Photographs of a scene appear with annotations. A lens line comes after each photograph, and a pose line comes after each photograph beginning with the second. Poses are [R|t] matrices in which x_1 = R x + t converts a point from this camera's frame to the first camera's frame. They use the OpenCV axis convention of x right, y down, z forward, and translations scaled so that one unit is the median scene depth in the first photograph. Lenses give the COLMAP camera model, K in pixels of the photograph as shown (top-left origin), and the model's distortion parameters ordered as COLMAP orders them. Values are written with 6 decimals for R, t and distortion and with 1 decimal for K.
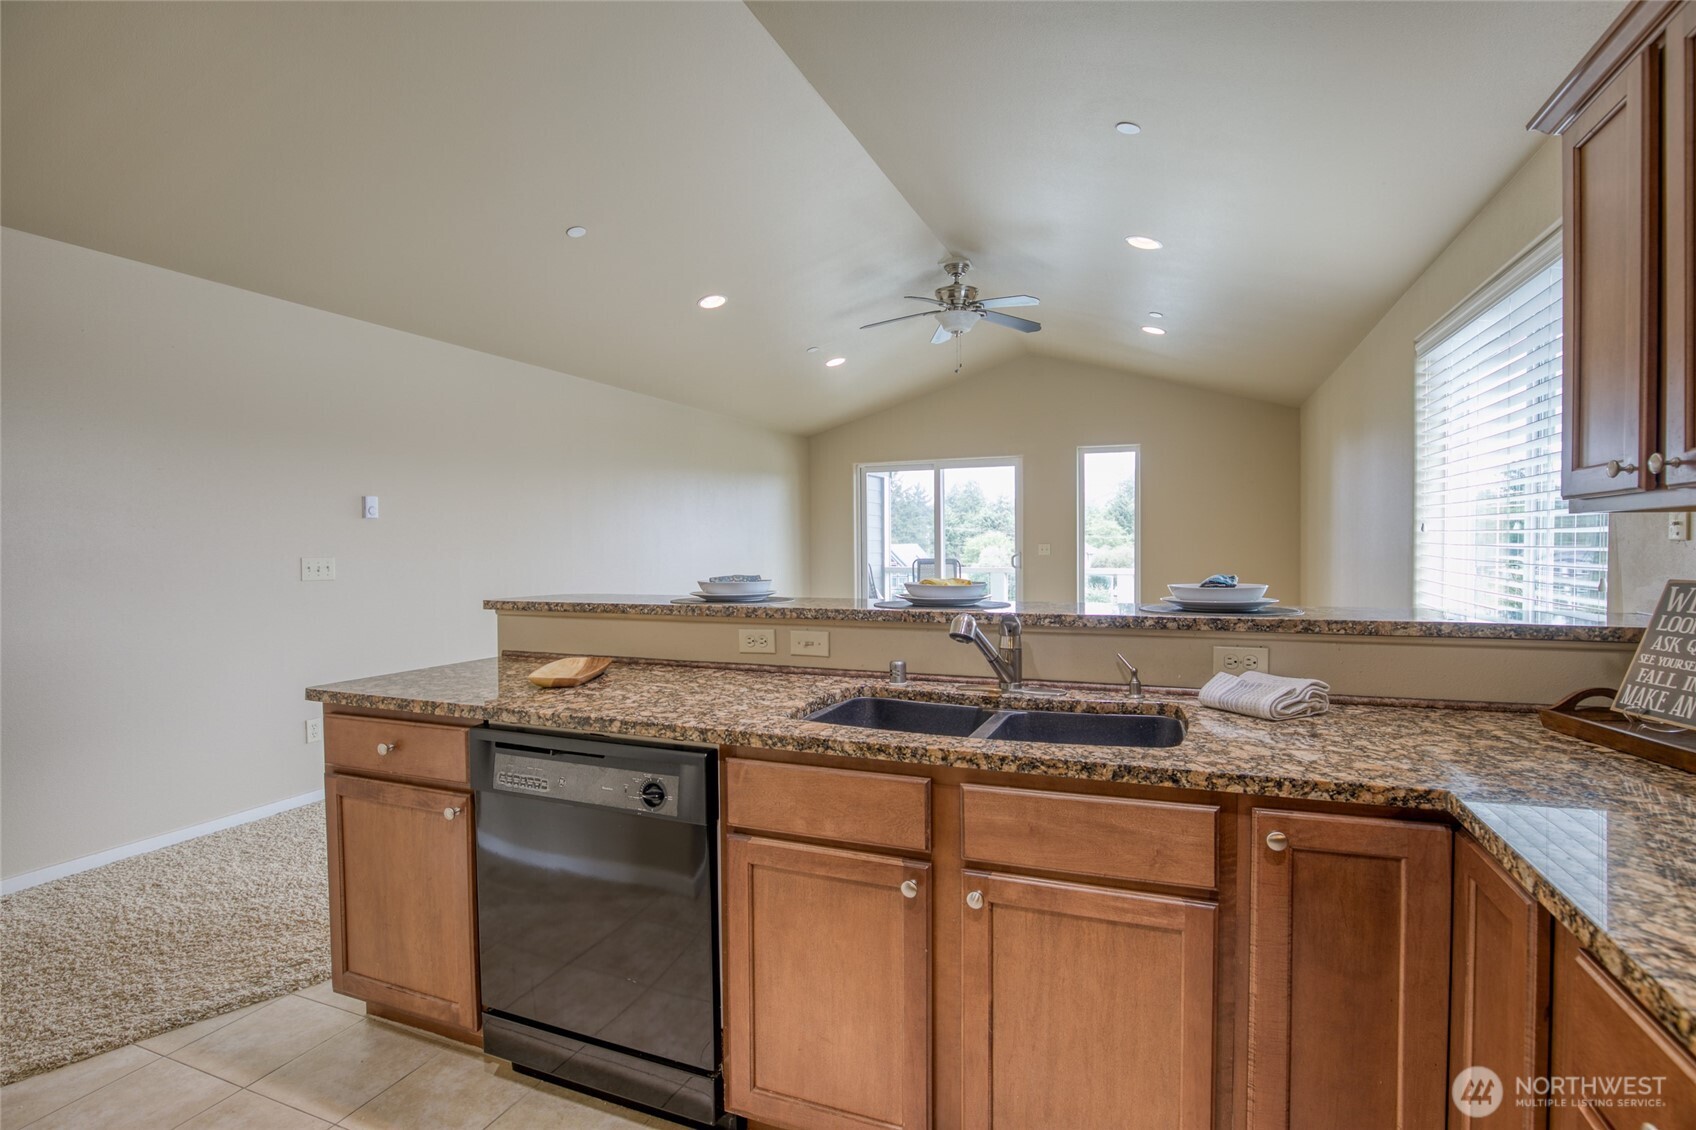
lens RADIAL K [[793.0, 0, 894.7], [0, 793.0, 561.2], [0, 0, 1]] dist [-0.032811, 0.000095]
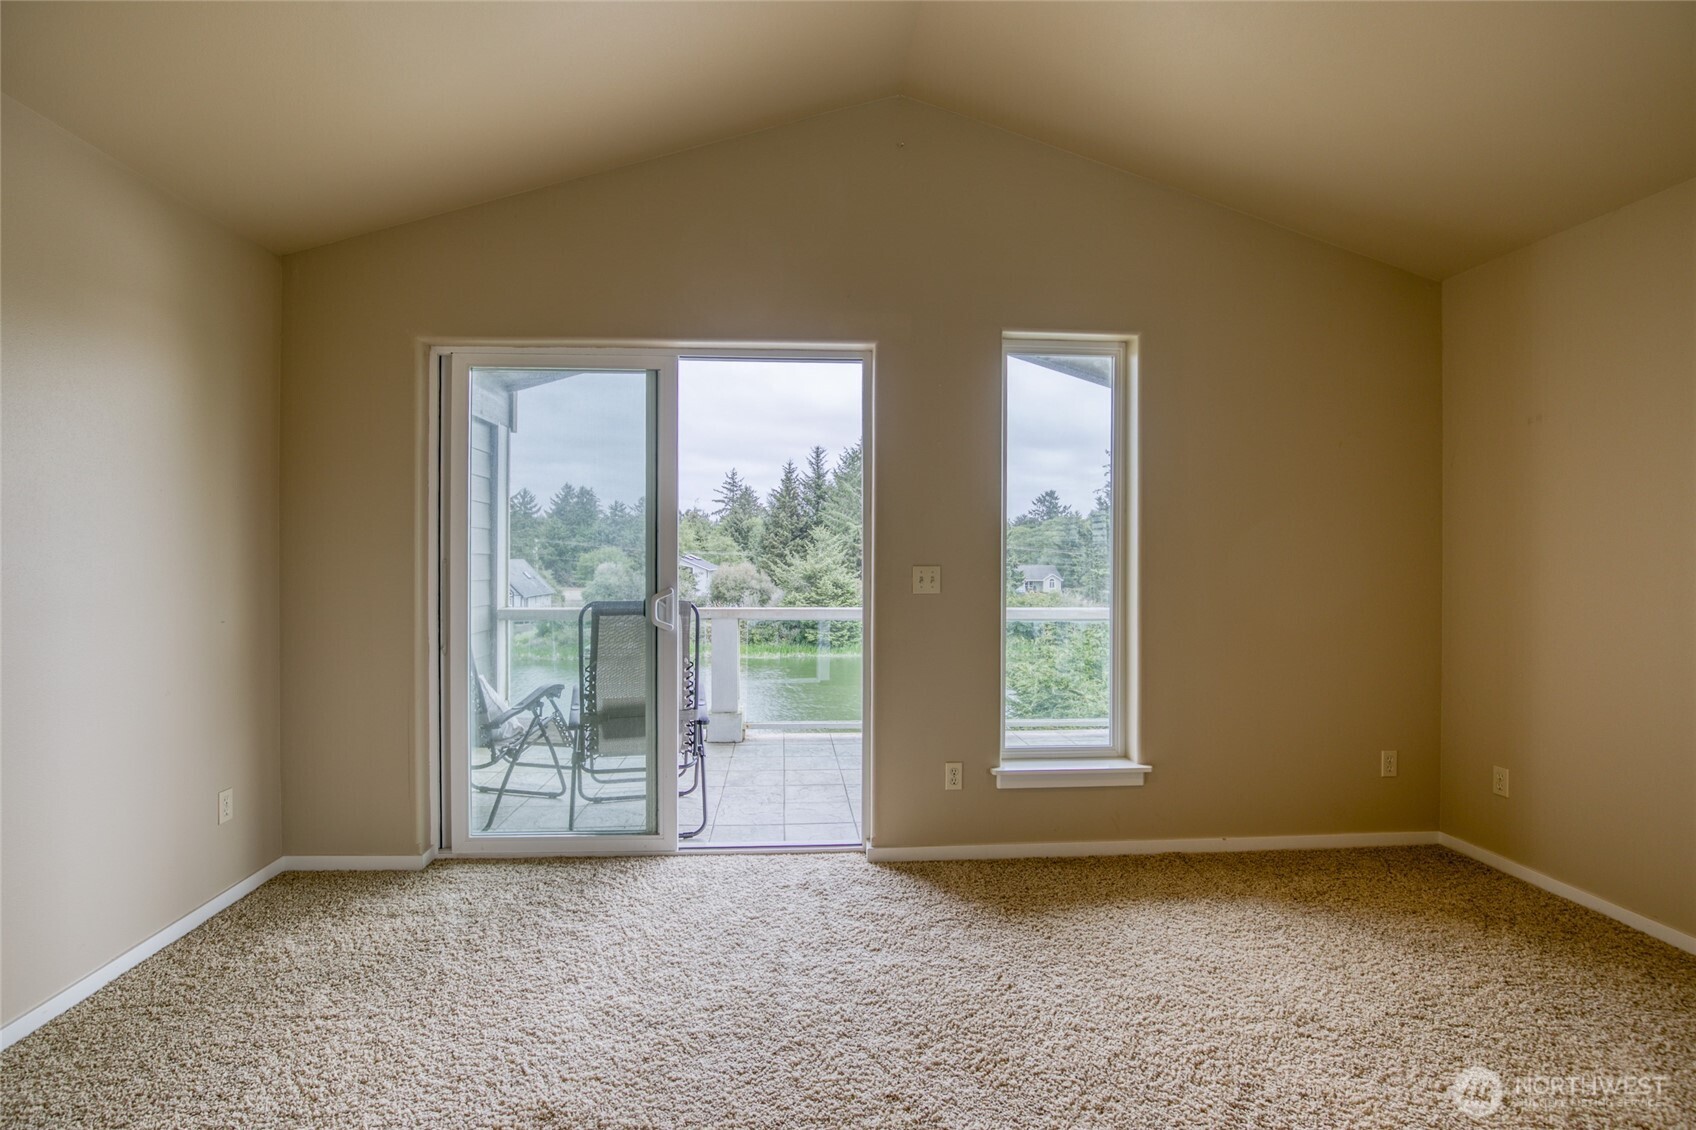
lens RADIAL K [[787.9, 0, 845.0], [0, 787.9, 556.1], [0, 0, 1]] dist [-0.026761, 0.000427]
pose [[0.912712, 0.008459, 0.408517, -0.019547], [0.002433, 0.999655, -0.026136, -0.016646], [-0.408597, 0.024849, 0.912377, 0.661516]]
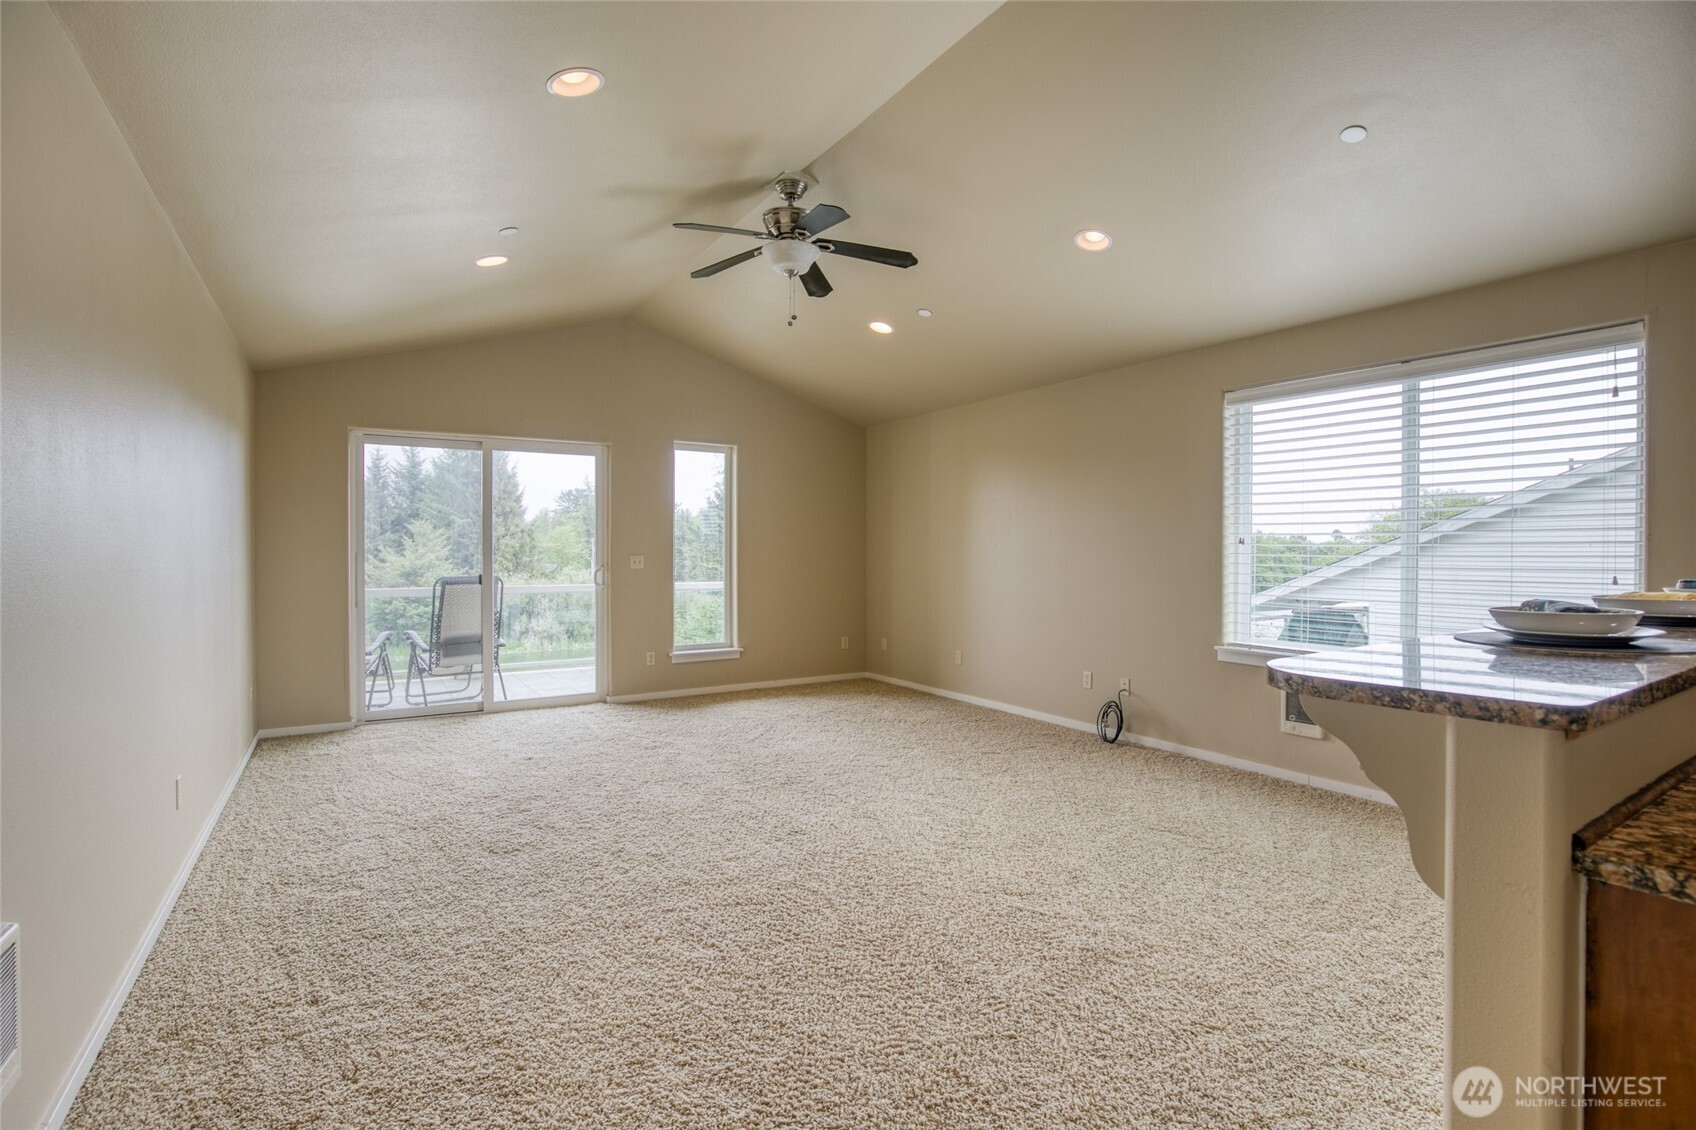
lens RADIAL K [[787.9, 0, 845.0], [0, 787.9, 556.1], [0, 0, 1]] dist [-0.026761, 0.000427]
pose [[0.616261, 0.001660, 0.787540, -0.322955], [0.016731, 0.999744, -0.015200, -0.005336], [-0.787364, 0.022543, 0.616076, 0.344036]]
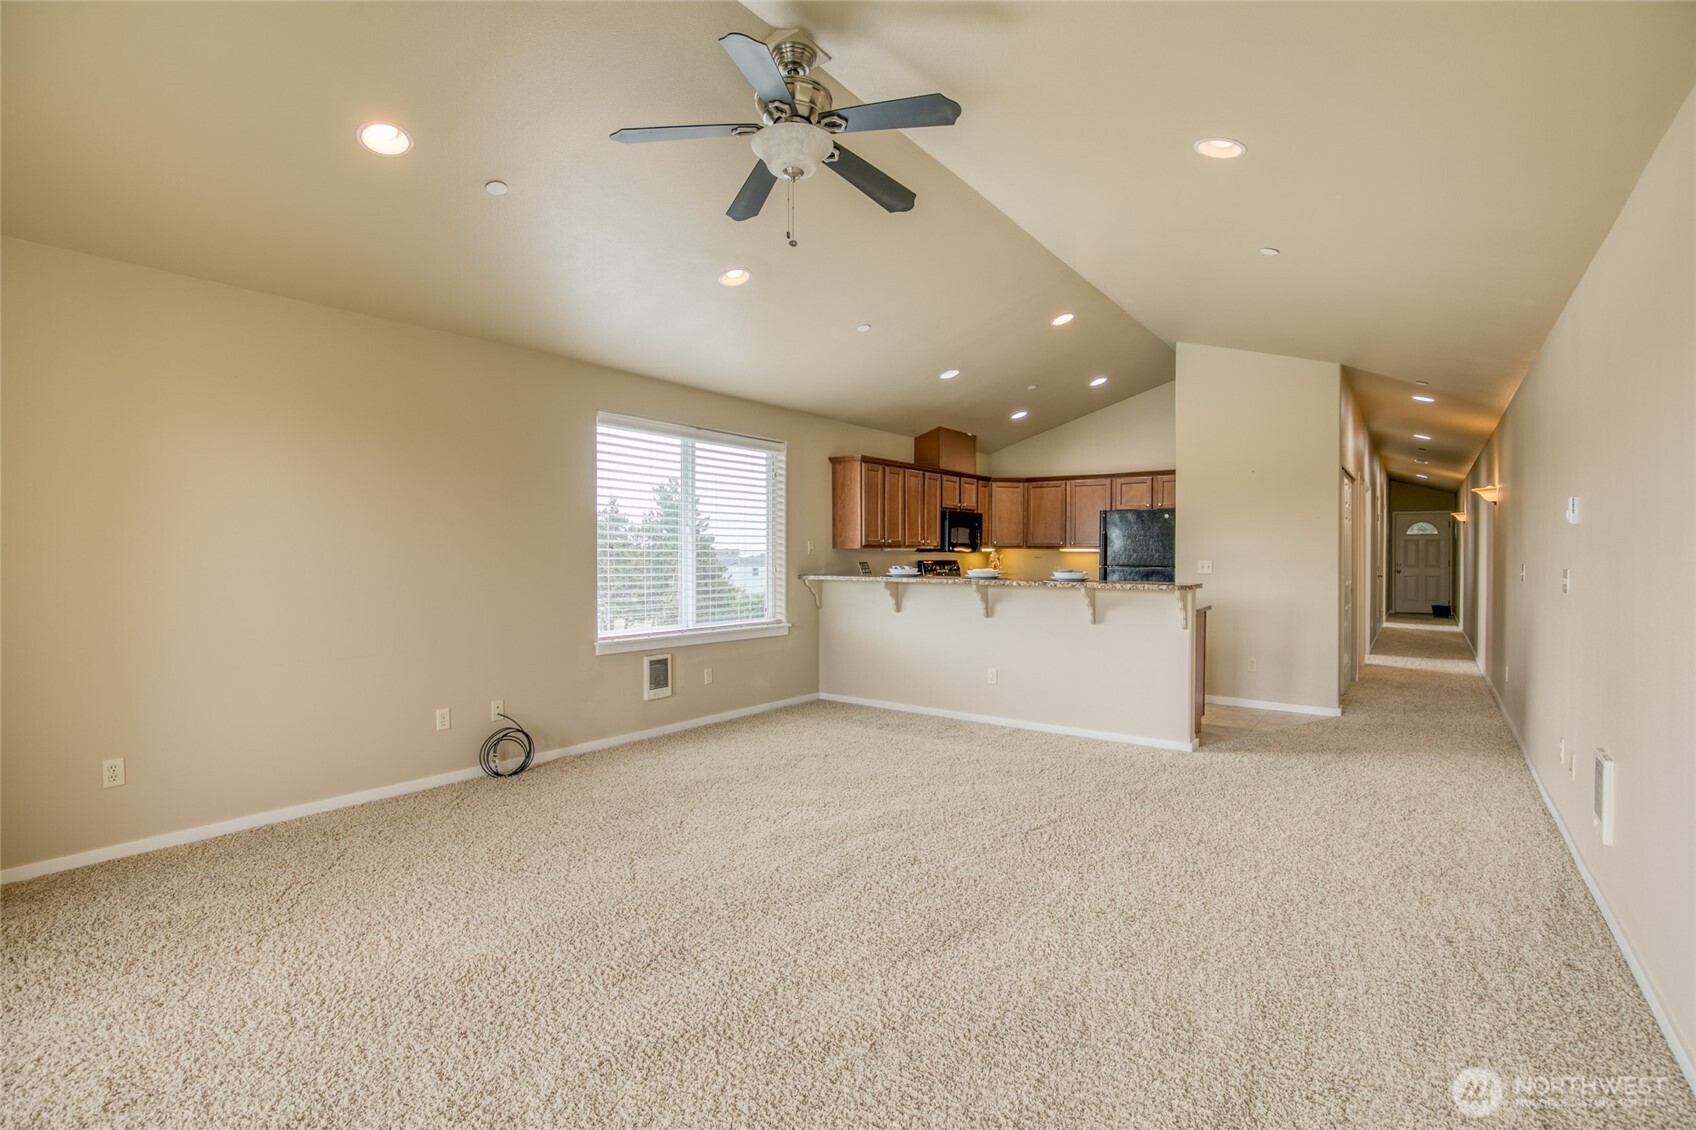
lens RADIAL K [[770.7, 0, 846.6], [0, 770.7, 559.4], [0, 0, 1]] dist [-0.025718, 0.000723]
pose [[-0.952709, 0.006877, 0.303807, -0.072374], [0.016501, 0.999440, 0.029121, -0.024830], [-0.303437, 0.032756, -0.952288, 1.028817]]
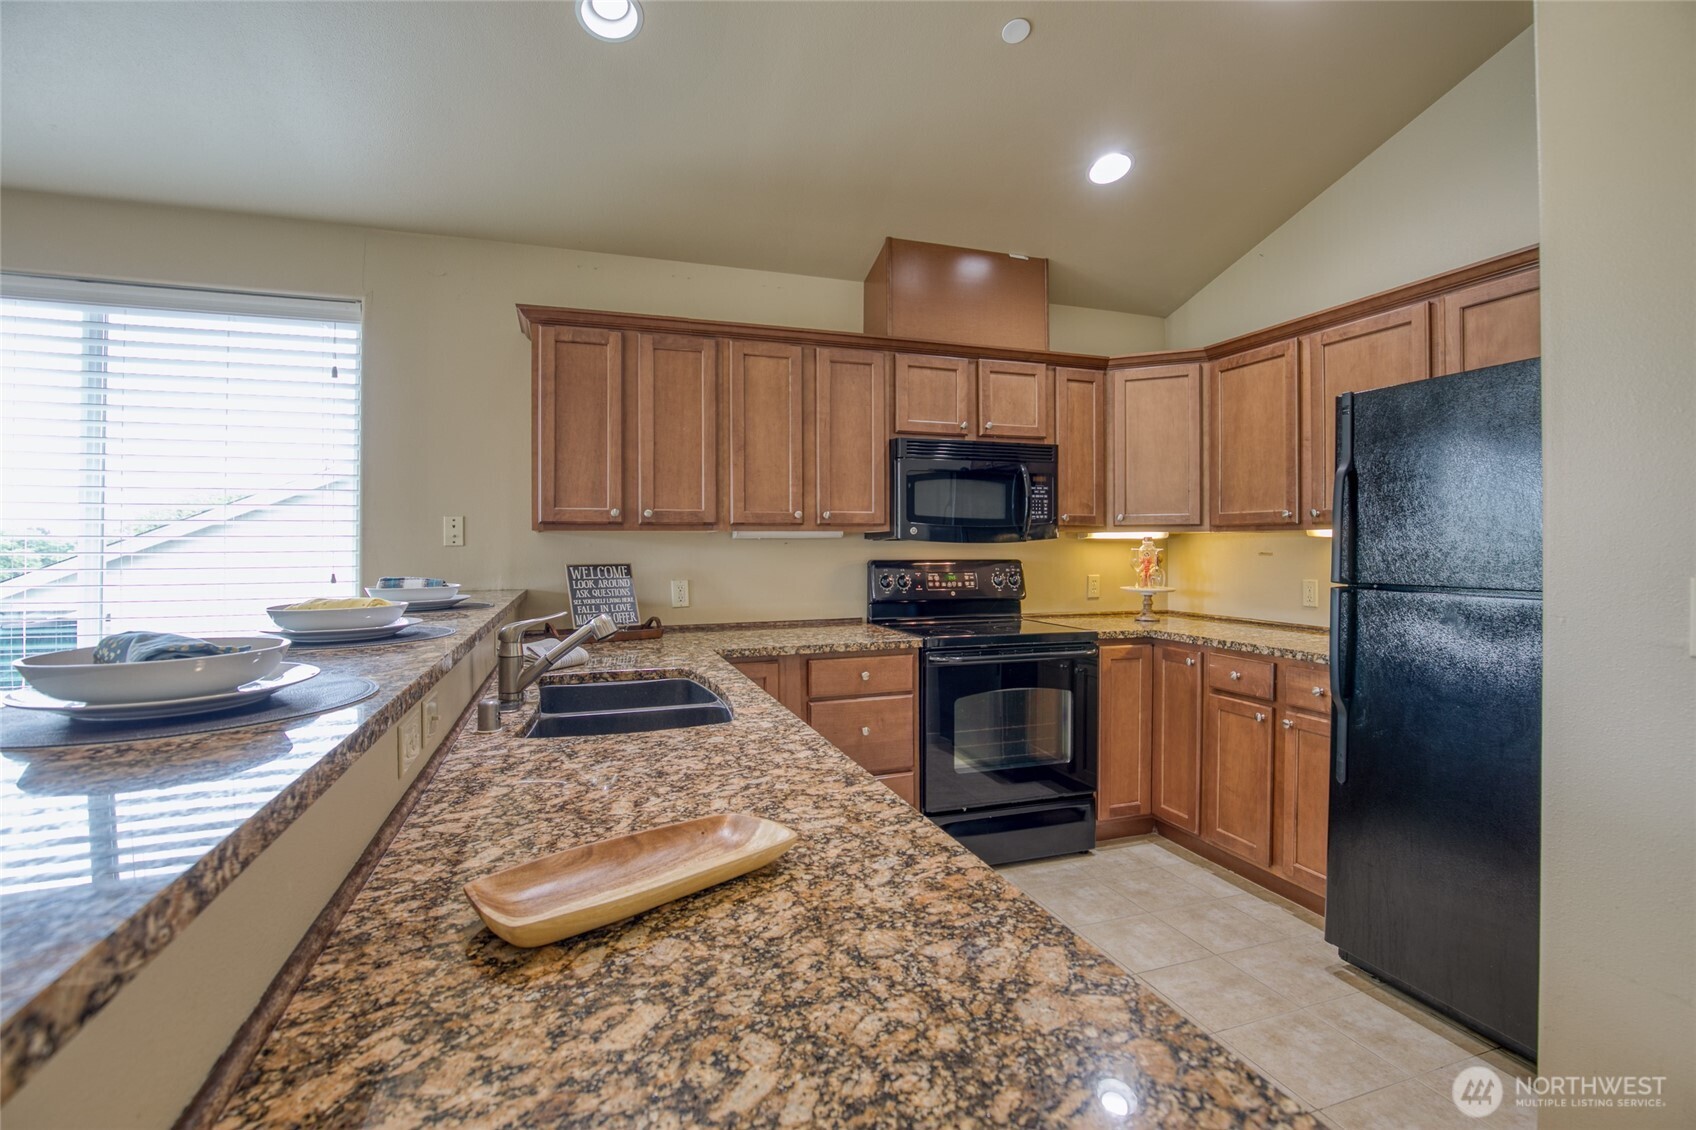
lens RADIAL K [[787.9, 0, 845.0], [0, 787.9, 556.1], [0, 0, 1]] dist [-0.026761, 0.000427]
pose [[-0.617894, -0.002918, 0.786256, -0.202973], [0.024941, 0.999417, 0.023309, -0.005128], [-0.785866, 0.034012, -0.617461, 0.312751]]
